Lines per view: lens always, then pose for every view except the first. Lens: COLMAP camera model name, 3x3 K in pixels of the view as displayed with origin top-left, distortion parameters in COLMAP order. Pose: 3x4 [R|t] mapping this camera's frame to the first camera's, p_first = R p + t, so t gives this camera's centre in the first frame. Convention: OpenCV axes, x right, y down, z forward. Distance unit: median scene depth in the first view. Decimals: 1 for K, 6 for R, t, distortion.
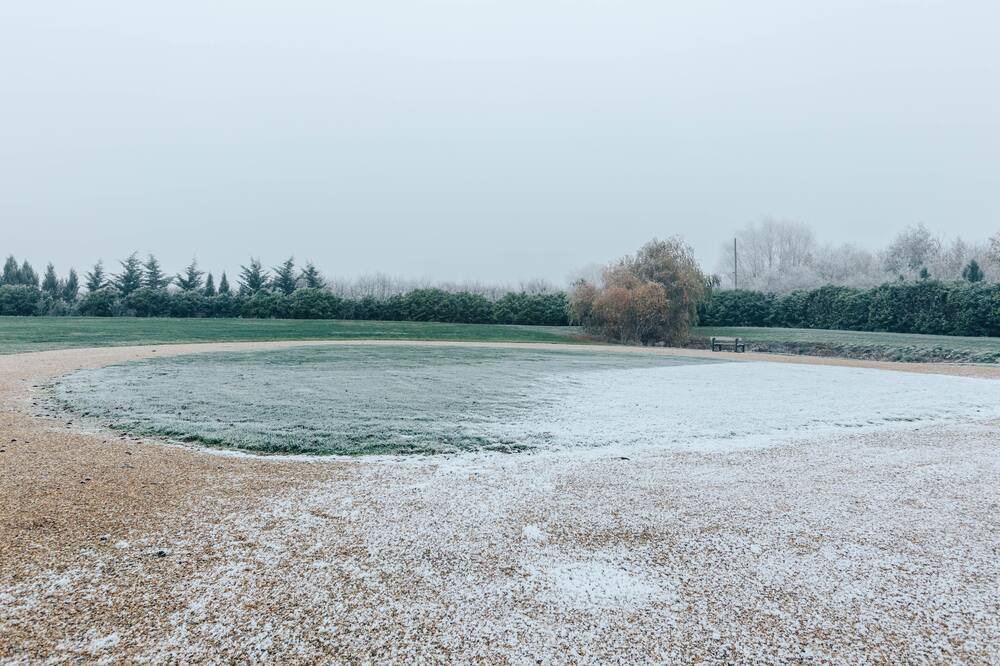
lens RADIAL K [[2233.1, 0, 500.0], [0, 2233.1, 333.0], [0, 0, 1]] dist [-0.032394, 0.257709]
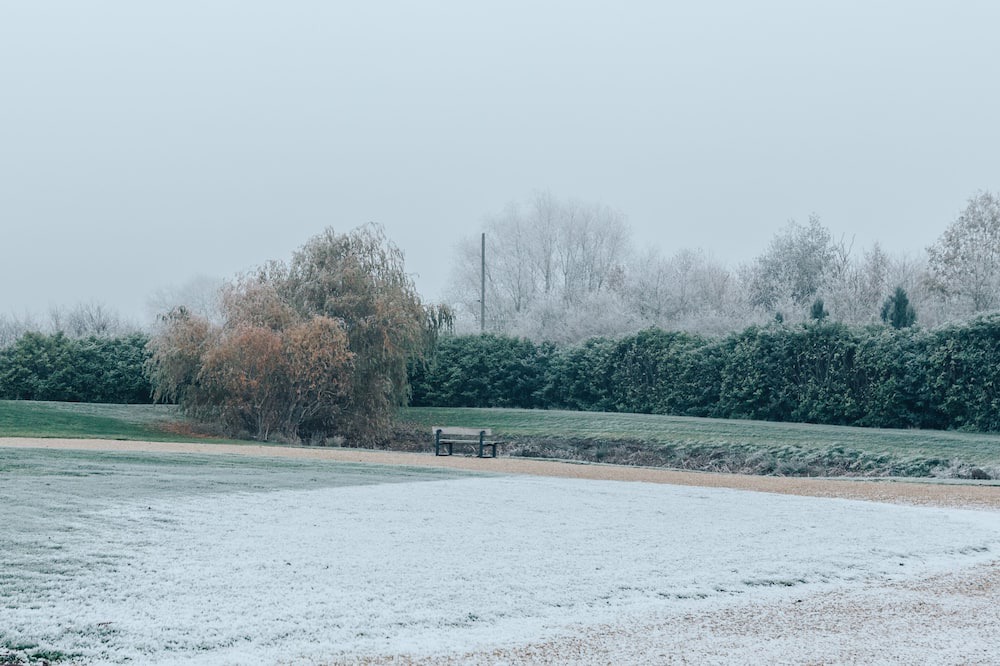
lens RADIAL K [[2233.1, 0, 500.0], [0, 2233.1, 333.0], [0, 0, 1]] dist [-0.032394, 0.257709]
pose [[0.977416, 0.011728, 0.210998, 0.001880], [-0.002550, 0.999041, -0.043721, 0.002462], [-0.211308, 0.042195, 0.976508, 0.498561]]
